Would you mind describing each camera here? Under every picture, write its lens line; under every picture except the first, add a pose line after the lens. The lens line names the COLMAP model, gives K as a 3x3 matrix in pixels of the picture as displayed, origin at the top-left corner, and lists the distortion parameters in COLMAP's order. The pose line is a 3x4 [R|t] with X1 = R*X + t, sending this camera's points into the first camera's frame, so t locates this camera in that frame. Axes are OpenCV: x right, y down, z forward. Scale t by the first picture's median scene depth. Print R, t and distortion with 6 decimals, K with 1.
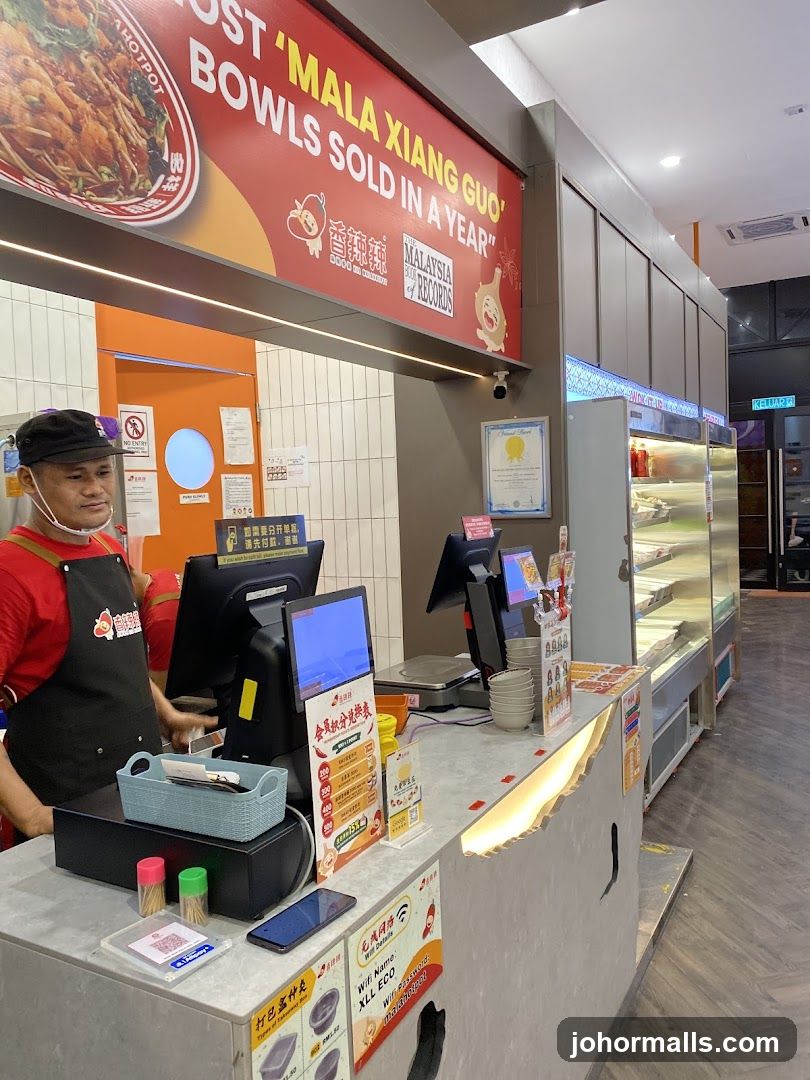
lens RADIAL K [[814.7, 0, 418.7], [0, 814.7, 542.1], [0, 0, 1]] dist [0.032975, -0.005740]
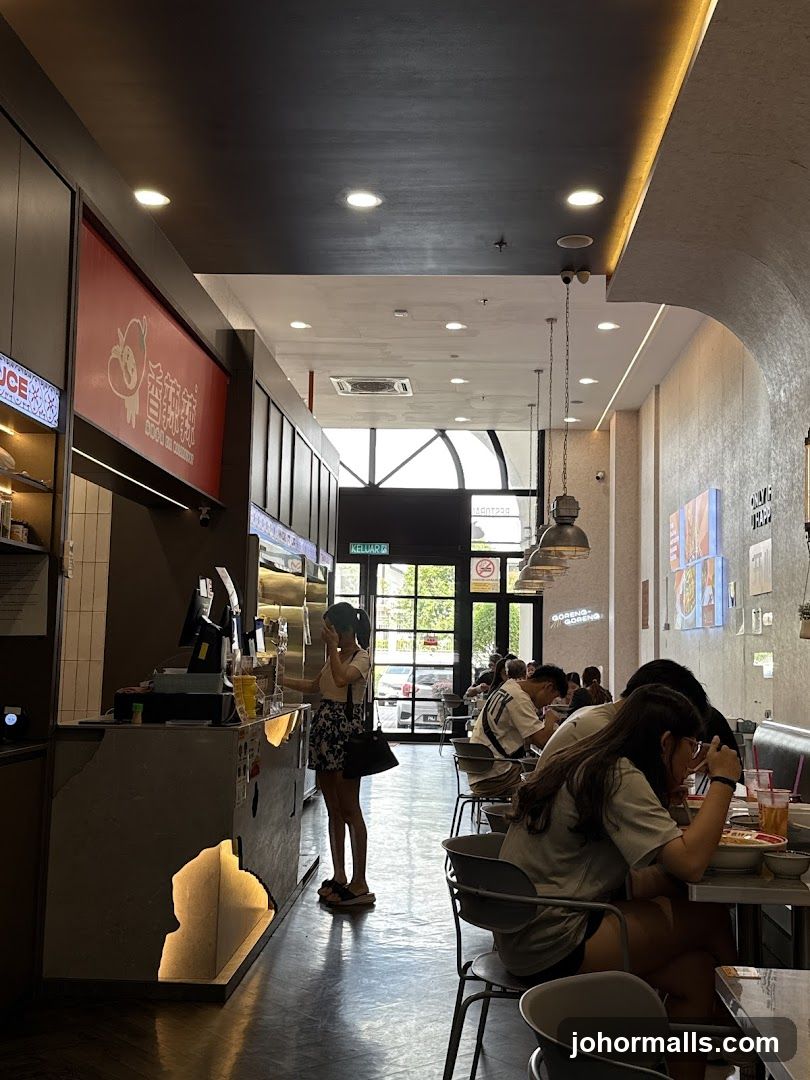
lens RADIAL K [[1128.0, 0, 405.0], [0, 1128.0, 540.0], [0, 0, 1]] dist [0.004796, -0.004561]
pose [[0.897174, 0.103668, 0.429339, -0.364454], [-0.036700, 0.986200, -0.161437, 0.122580], [-0.440150, 0.129081, 0.888598, -0.733435]]
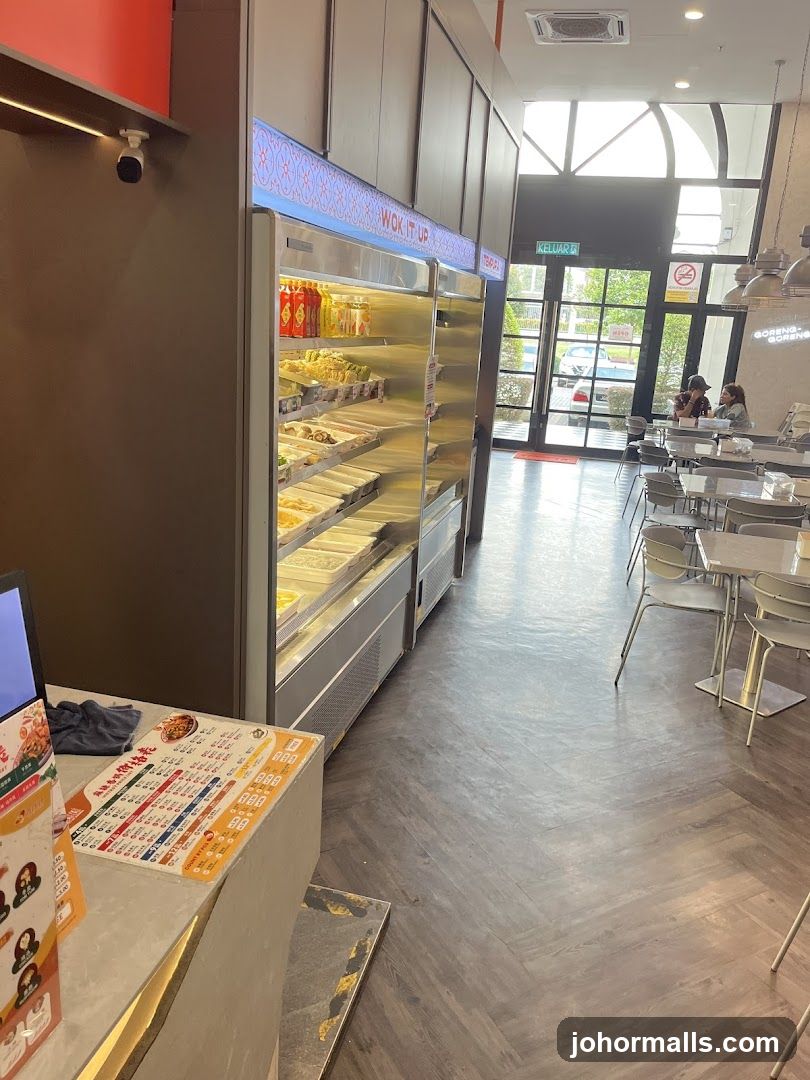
lens RADIAL K [[814.7, 0, 418.7], [0, 814.7, 542.1], [0, 0, 1]] dist [0.032975, -0.005740]
pose [[0.960170, 0.033950, 0.277347, 0.127789], [-0.093022, 0.974809, 0.202716, -0.064494], [-0.263478, -0.220441, 0.939140, 0.342271]]
